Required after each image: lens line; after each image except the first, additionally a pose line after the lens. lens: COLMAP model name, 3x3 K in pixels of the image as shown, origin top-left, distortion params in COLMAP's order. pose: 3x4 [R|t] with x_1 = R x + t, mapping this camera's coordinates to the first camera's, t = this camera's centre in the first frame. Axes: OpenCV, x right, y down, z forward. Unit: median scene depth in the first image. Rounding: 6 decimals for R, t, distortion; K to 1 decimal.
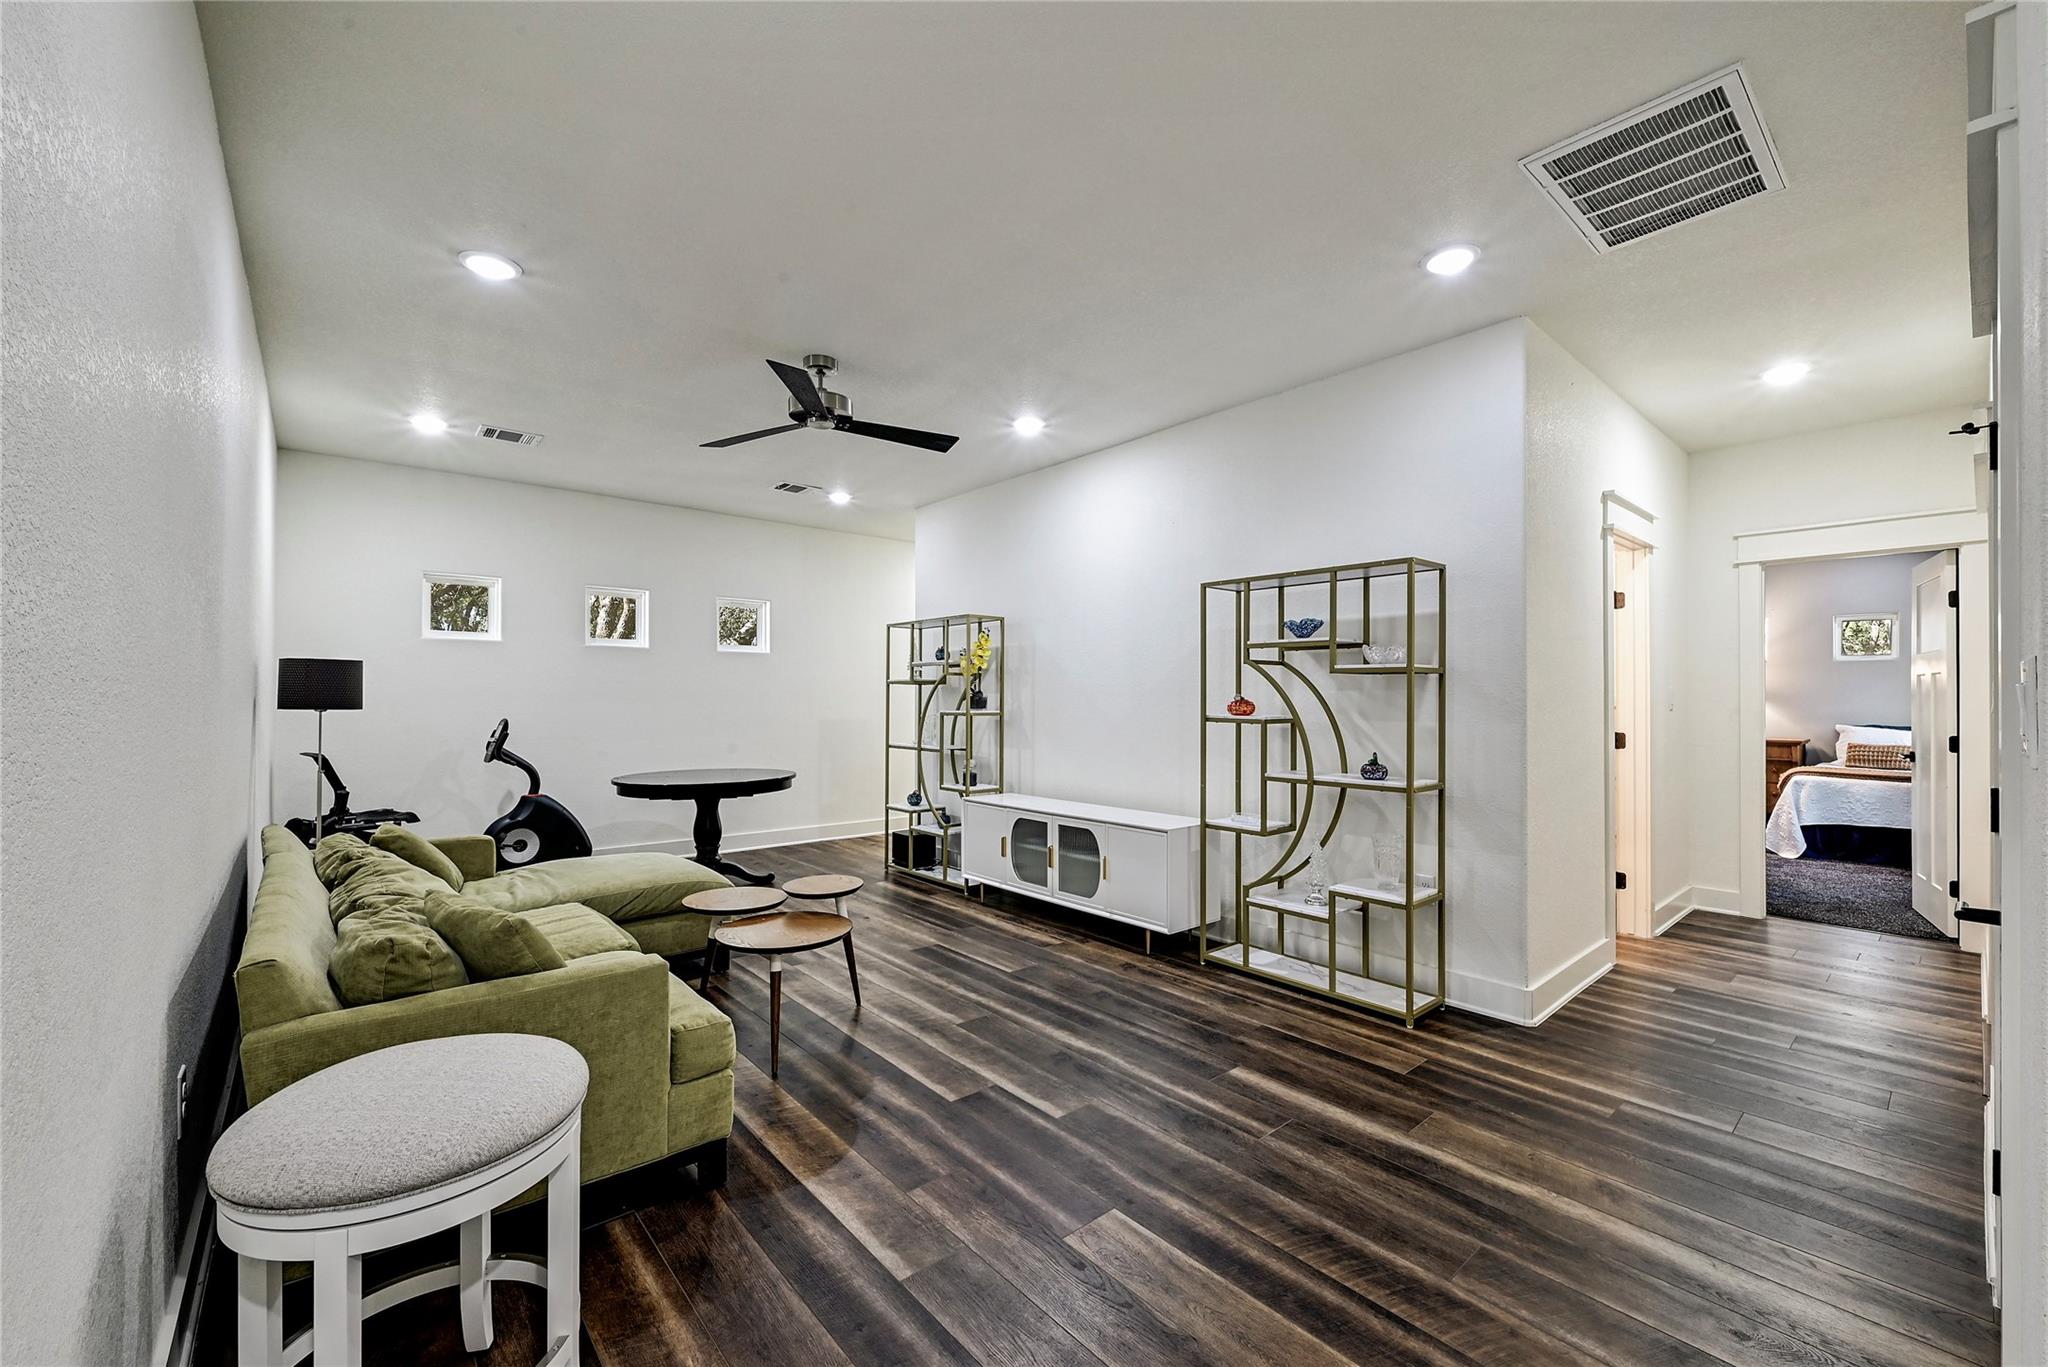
lens RADIAL K [[816.6, 0, 1018.3], [0, 816.6, 695.2], [0, 0, 1]] dist [-0.002409, -0.000439]
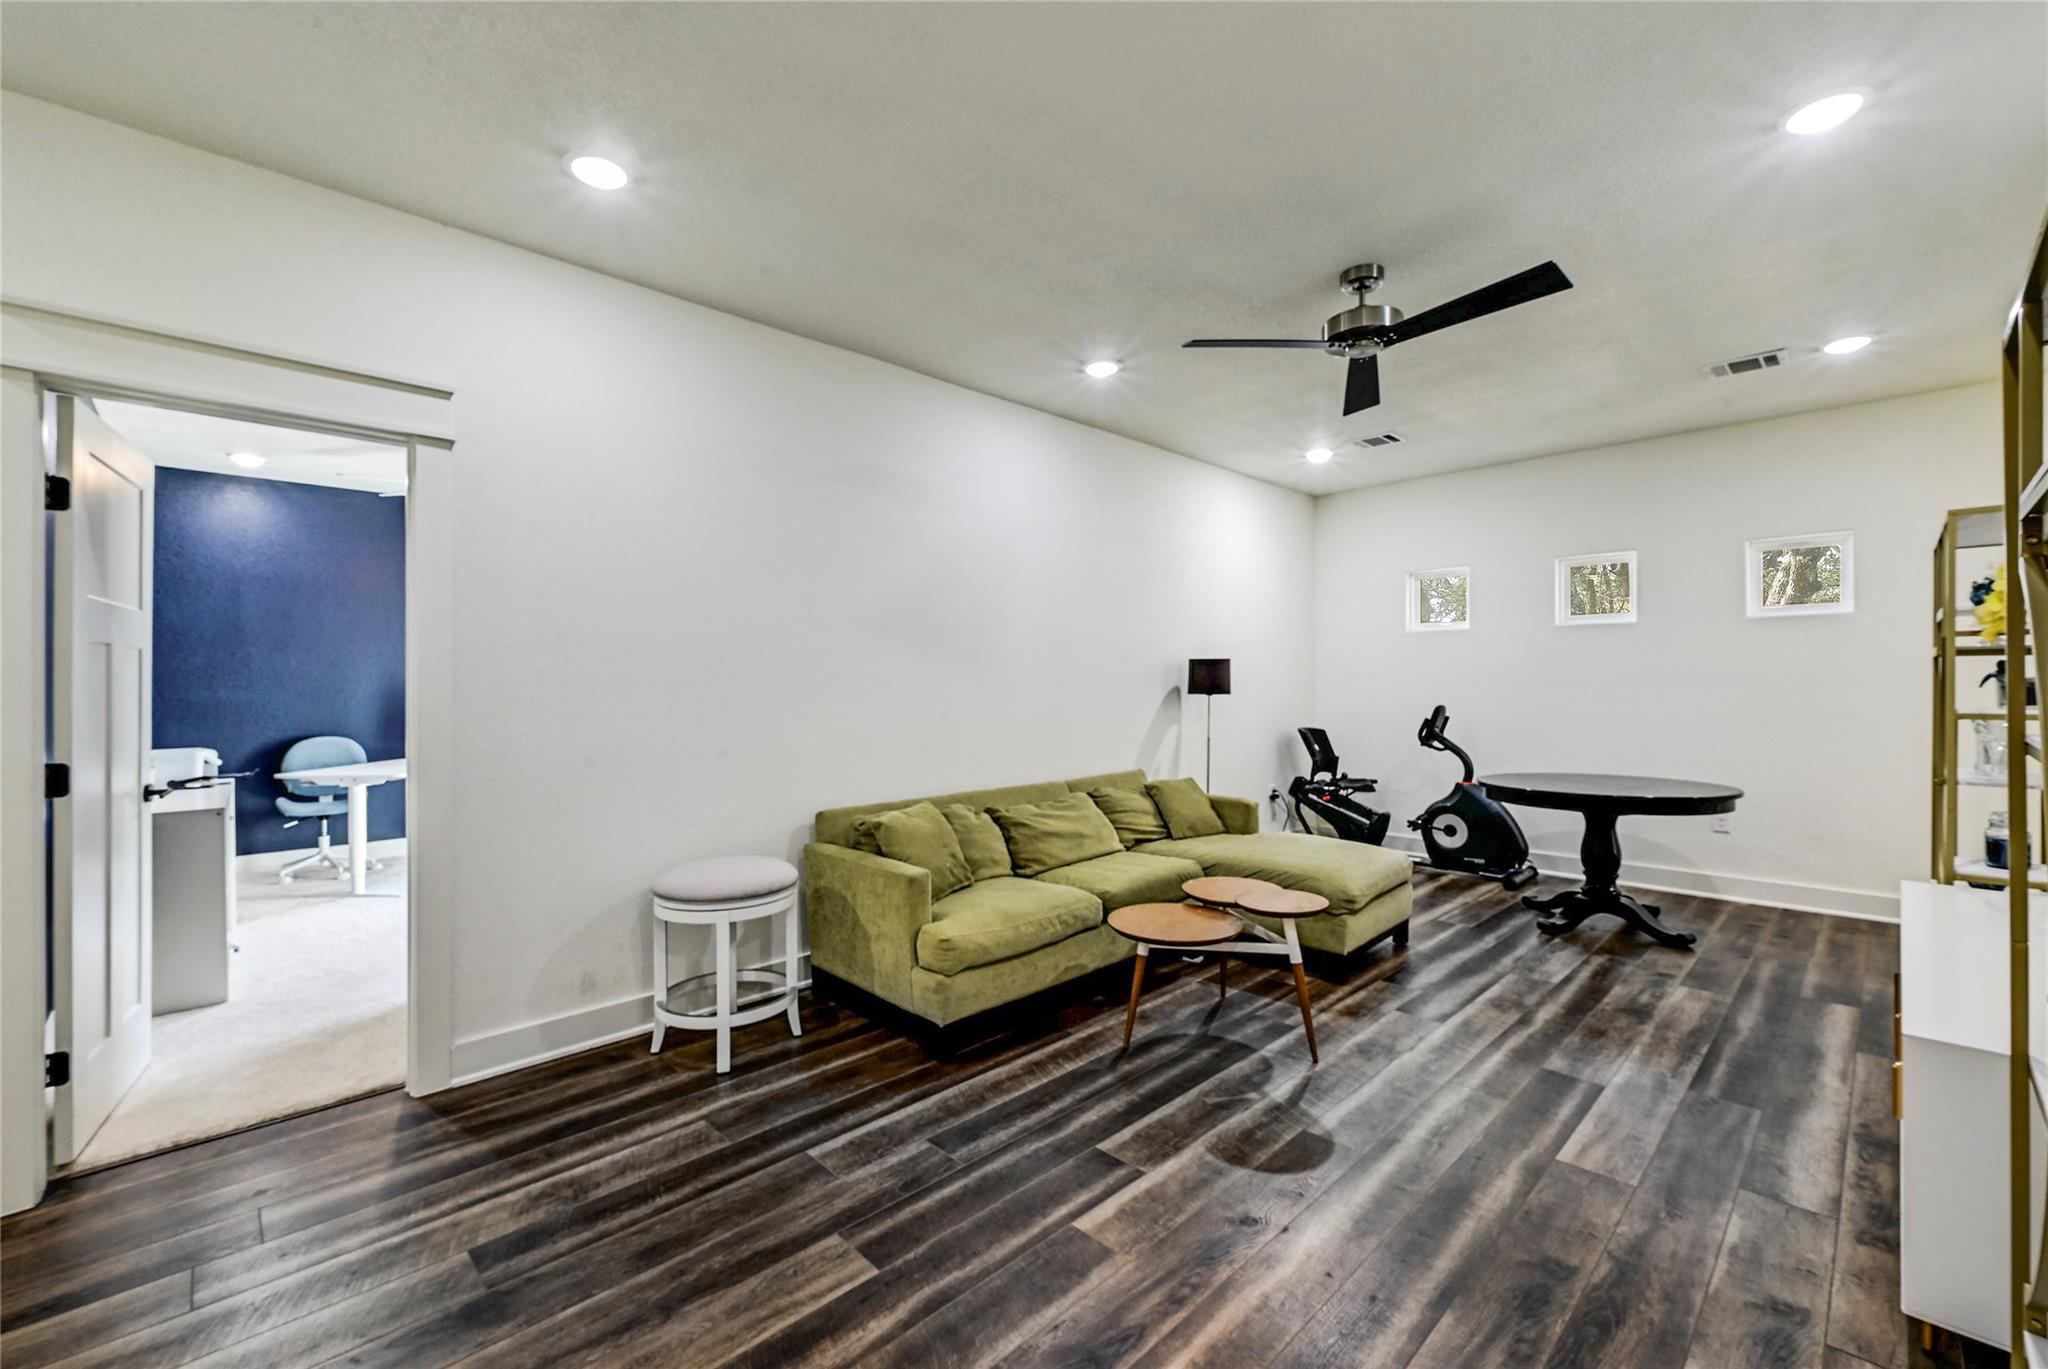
lens RADIAL K [[816.6, 0, 1019.9], [0, 816.6, 686.8], [0, 0, 1]] dist [-0.002409, -0.000439]
pose [[0.077659, -0.001194, -0.996979, 0.580393], [0.010266, 0.999947, -0.000398, 0.001568], [0.996927, -0.010204, 0.077668, 0.629849]]
